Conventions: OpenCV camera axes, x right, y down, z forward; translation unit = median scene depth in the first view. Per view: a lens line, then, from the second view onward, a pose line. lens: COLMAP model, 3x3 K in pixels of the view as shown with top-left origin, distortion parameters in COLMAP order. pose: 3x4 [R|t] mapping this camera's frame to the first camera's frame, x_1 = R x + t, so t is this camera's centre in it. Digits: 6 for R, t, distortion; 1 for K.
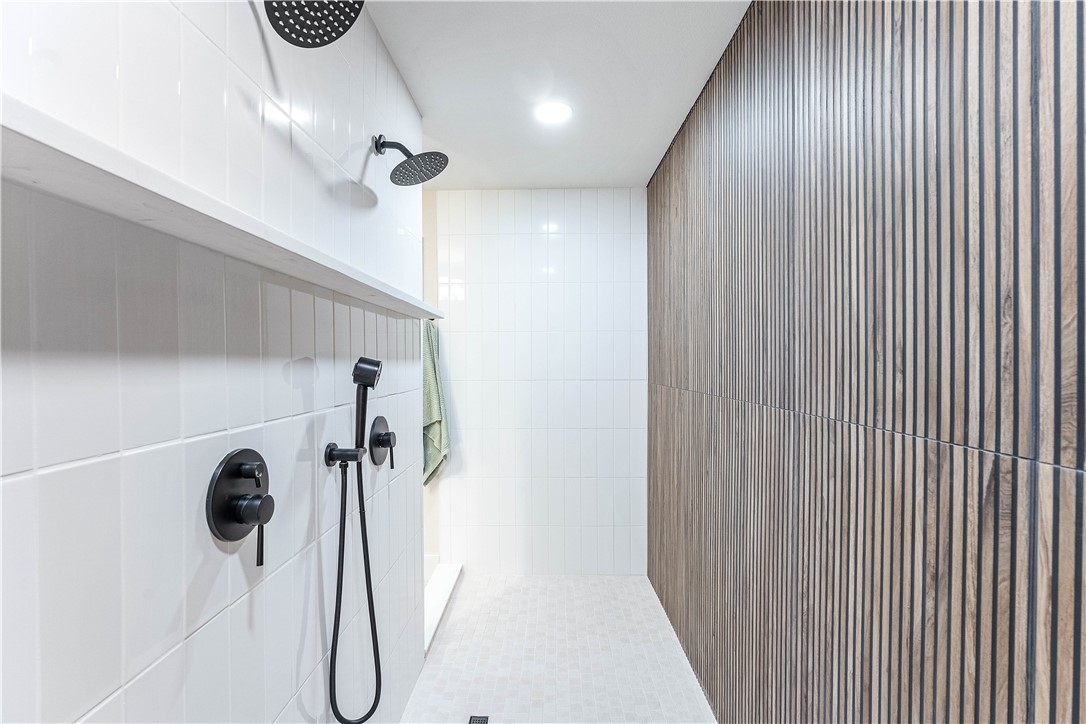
lens RADIAL K [[476.9, 0, 538.2], [0, 476.9, 363.8], [0, 0, 1]] dist [-0.002578, -0.000706]
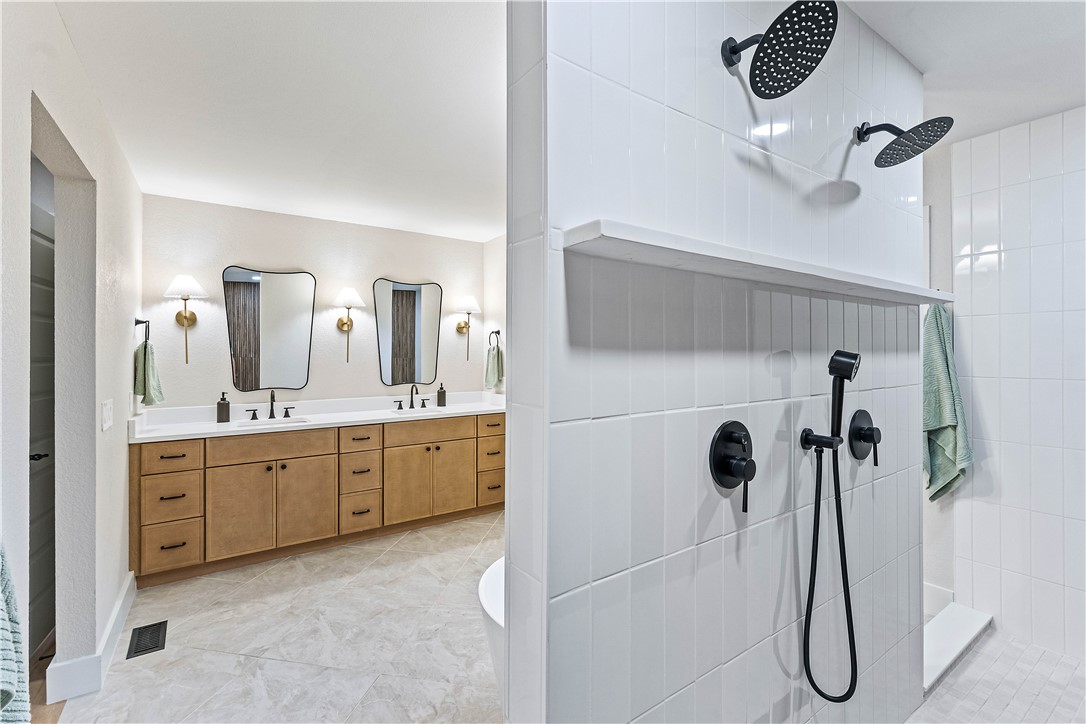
lens RADIAL K [[476.9, 0, 536.5], [0, 476.9, 354.3], [0, 0, 1]] dist [-0.002578, -0.000706]
pose [[0.585810, 0.004882, -0.810434, 0.089000], [-0.004400, 0.999986, 0.002843, -0.005089], [0.810437, 0.001901, 0.585823, -0.148613]]
